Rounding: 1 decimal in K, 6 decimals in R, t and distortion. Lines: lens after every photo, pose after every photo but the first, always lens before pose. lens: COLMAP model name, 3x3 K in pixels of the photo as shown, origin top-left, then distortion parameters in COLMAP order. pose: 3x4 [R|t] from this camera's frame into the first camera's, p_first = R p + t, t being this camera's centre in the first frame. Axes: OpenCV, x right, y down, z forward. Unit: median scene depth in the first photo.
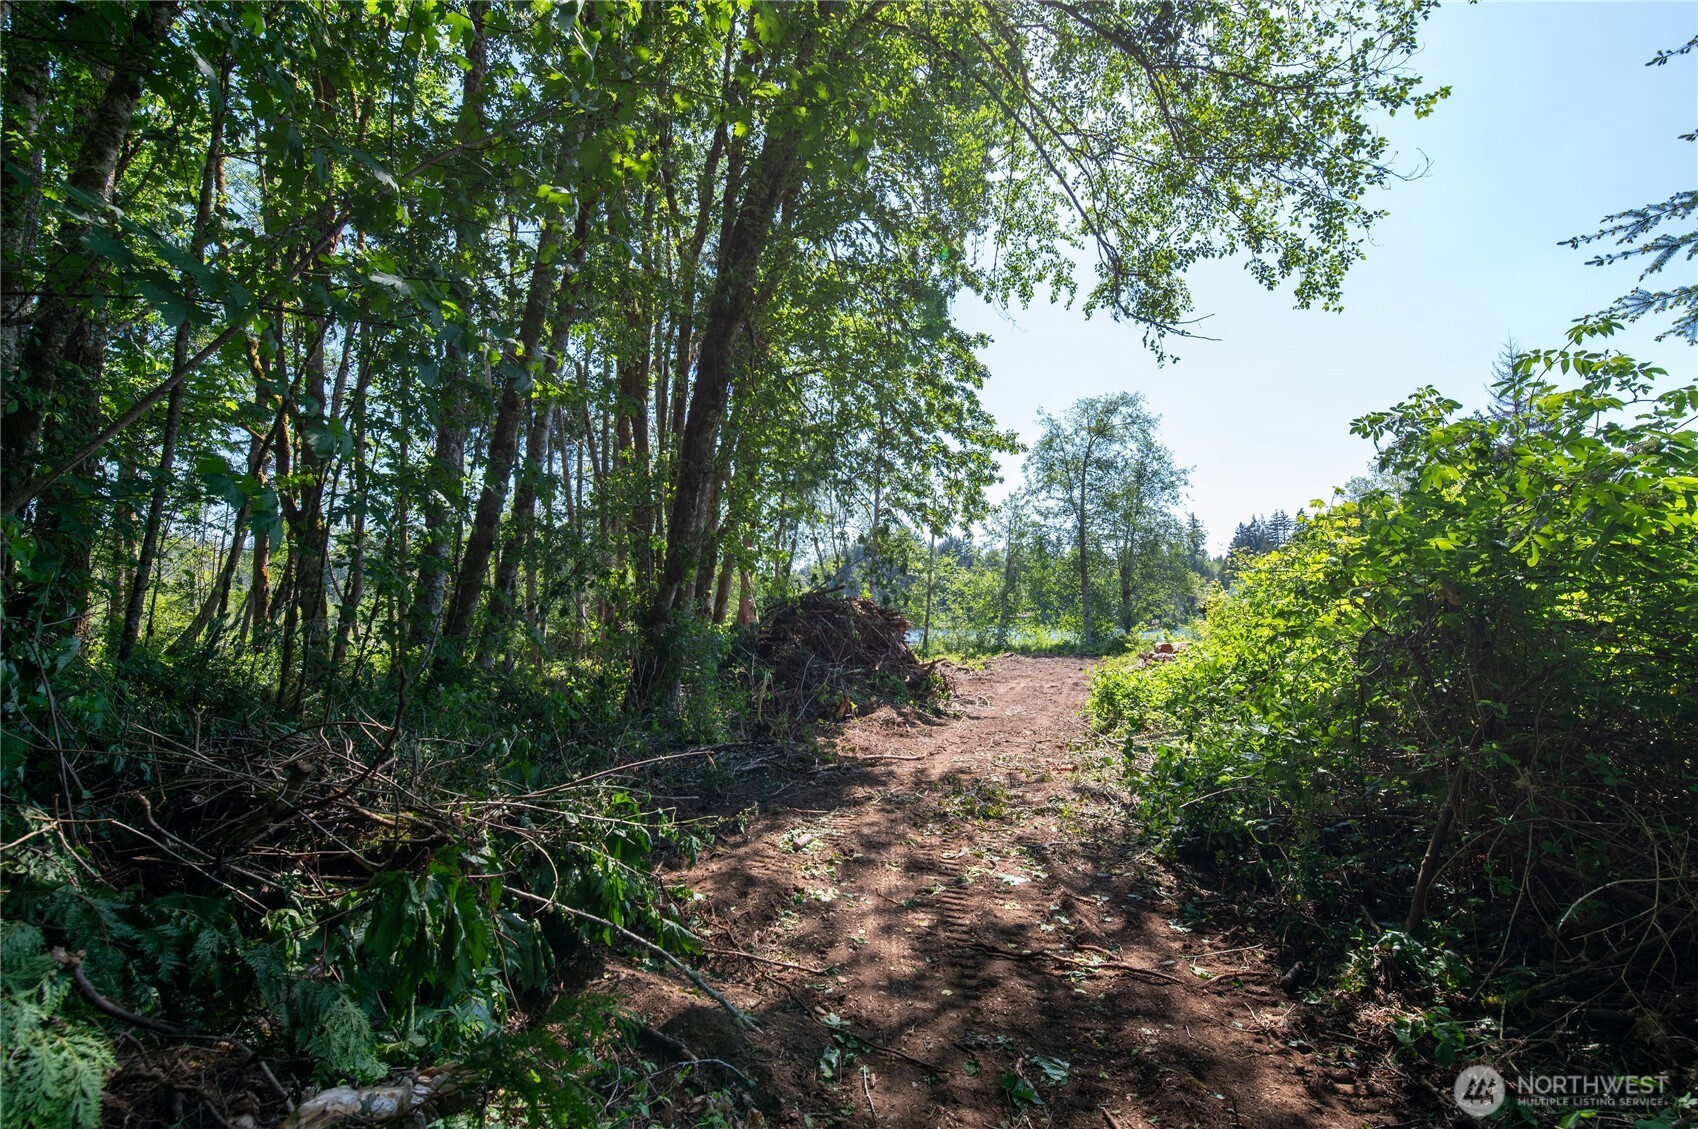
lens RADIAL K [[790.9, 0, 849.0], [0, 790.9, 564.5], [0, 0, 1]] dist [-0.001674, -0.000867]
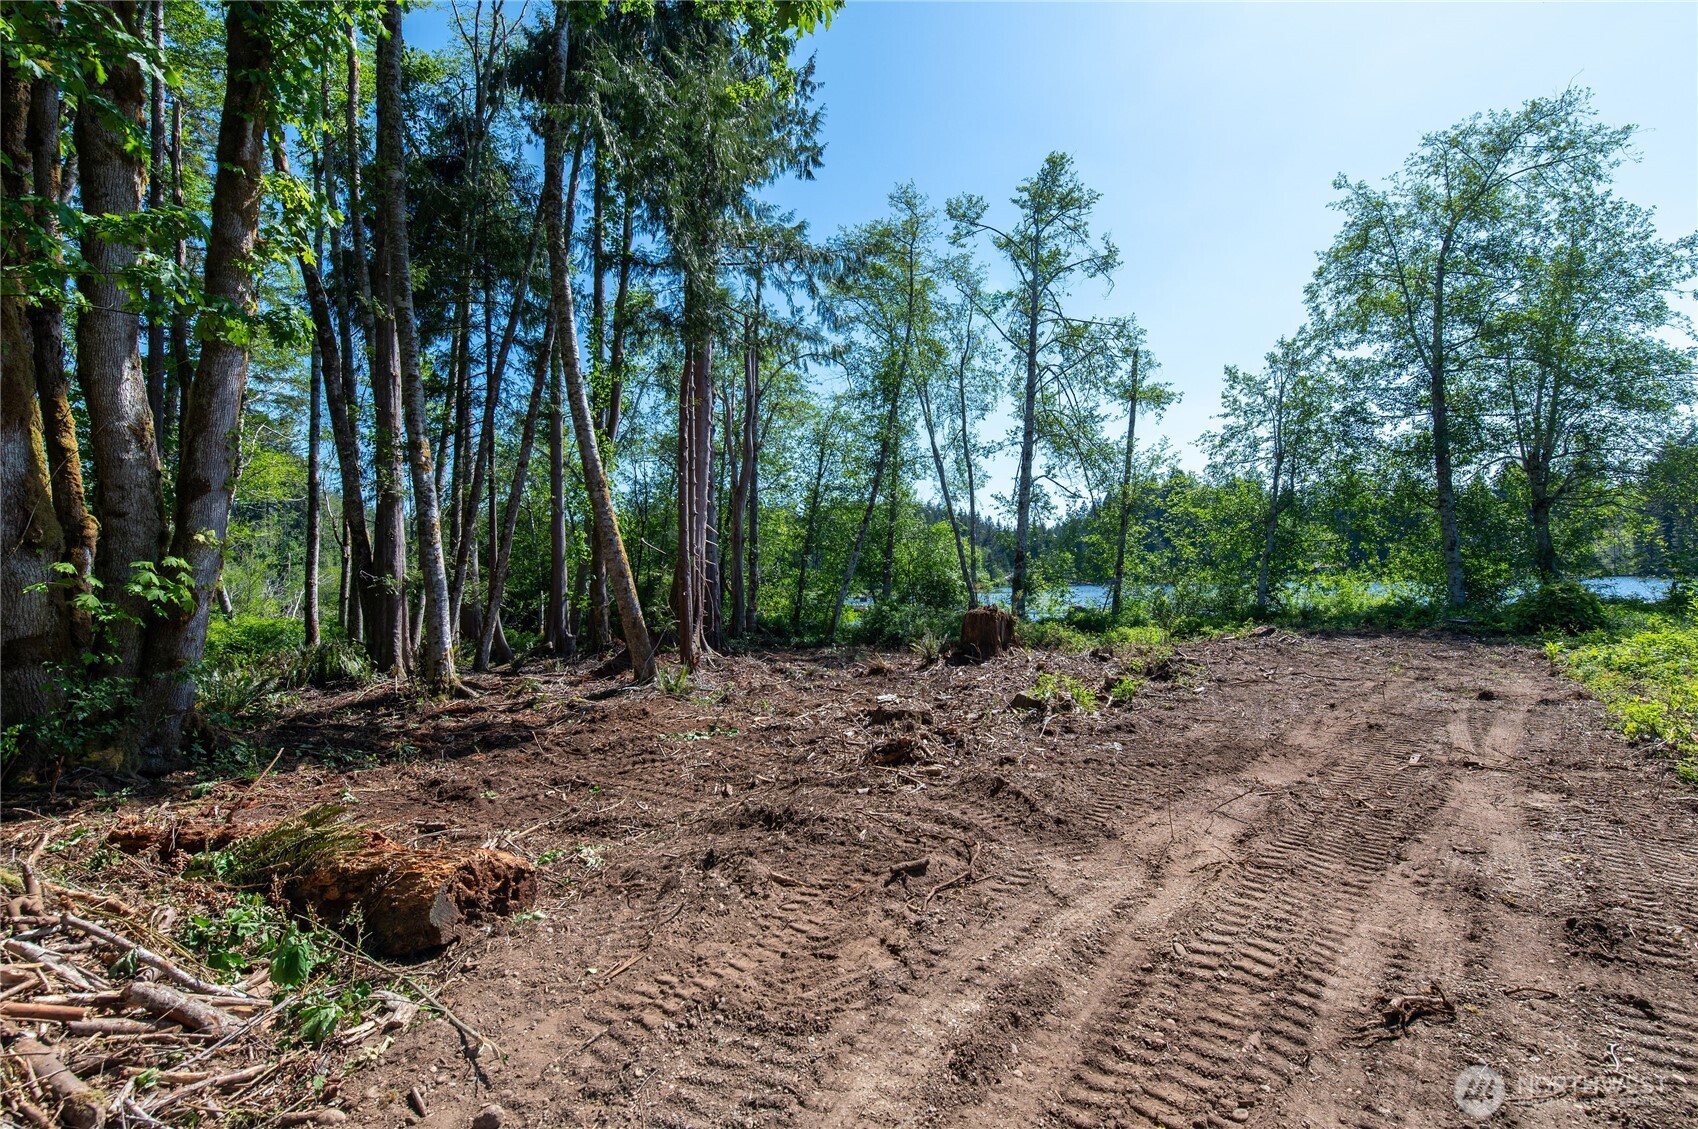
lens RADIAL K [[782.1, 0, 849.0], [0, 782.1, 564.5], [0, 0, 1]] dist [-0.000285, -0.000503]
pose [[0.942240, -0.025794, -0.333944, 0.109689], [0.042808, 0.998128, 0.043690, 0.038705], [0.332192, -0.055462, 0.941580, 0.422779]]
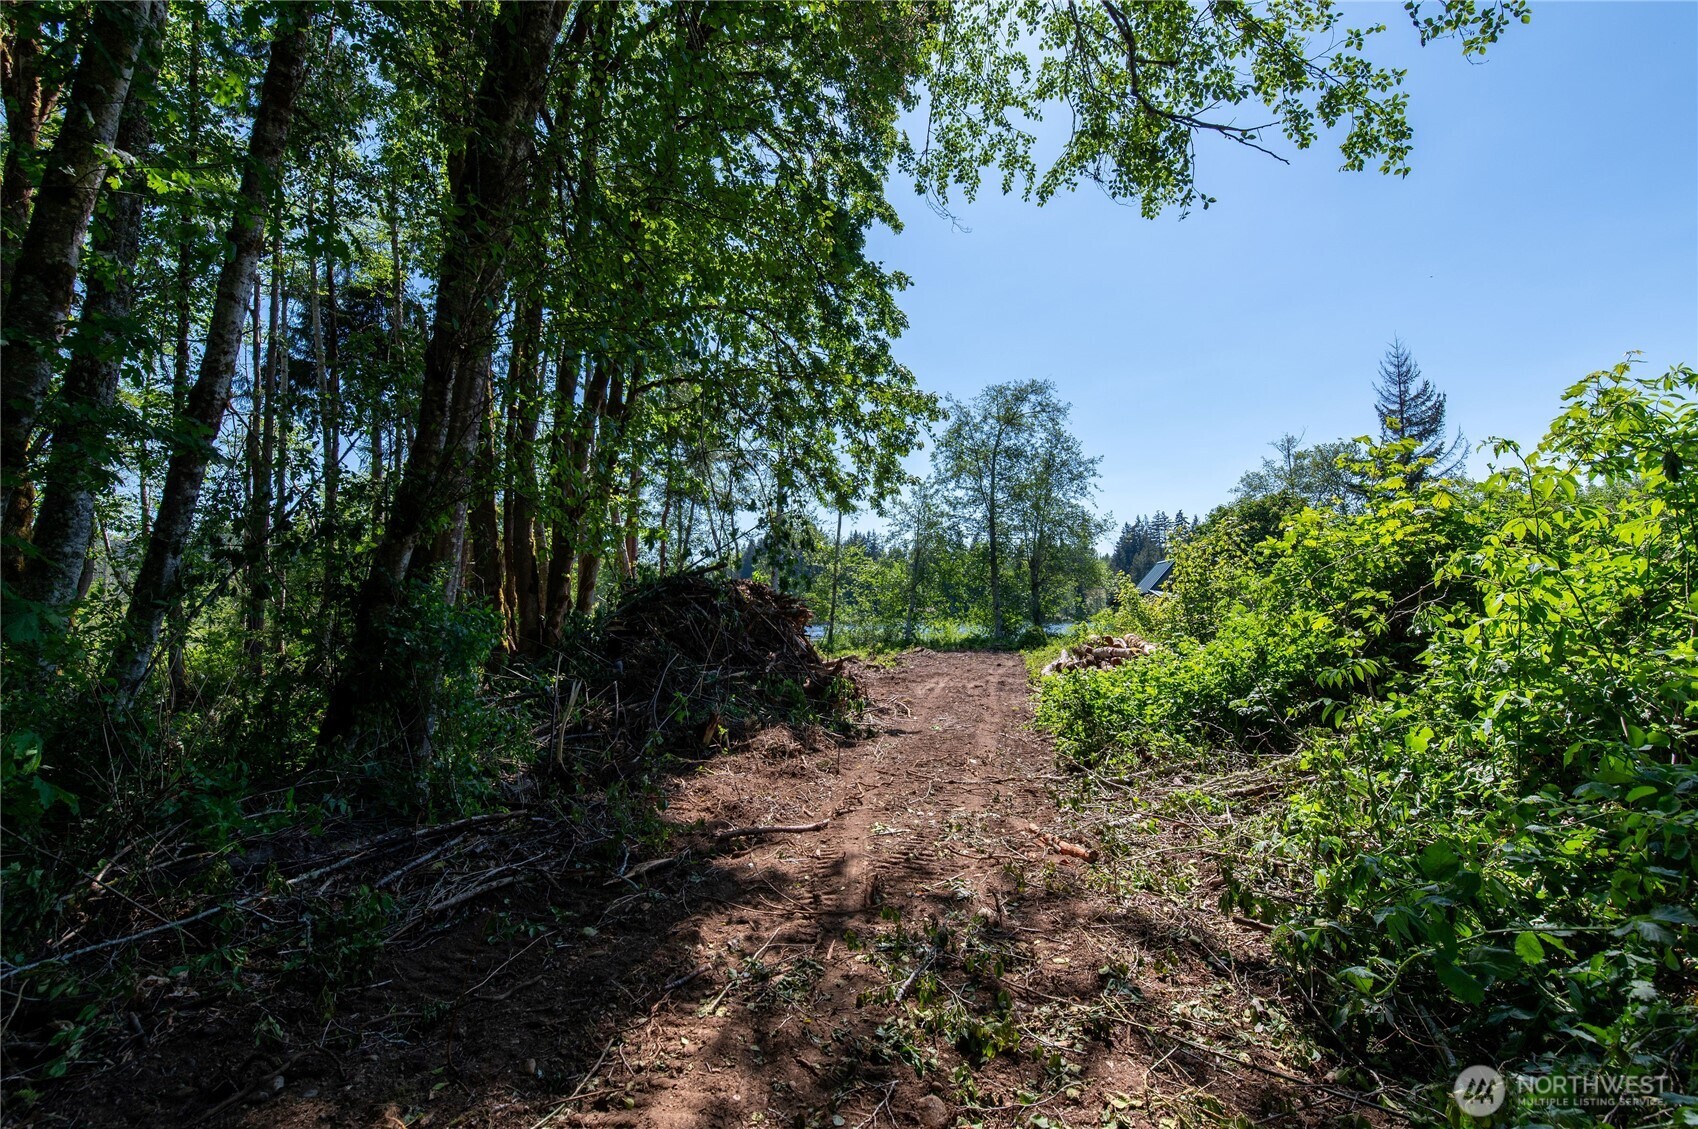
lens RADIAL K [[791.8, 0, 852.1], [0, 791.8, 536.9], [0, 0, 1]] dist [-0.000671, -0.000076]
pose [[0.992422, 0.010347, 0.122438, 0.006008], [-0.006910, 0.999571, -0.028462, 0.006593], [-0.122679, 0.027401, 0.992068, 0.062815]]
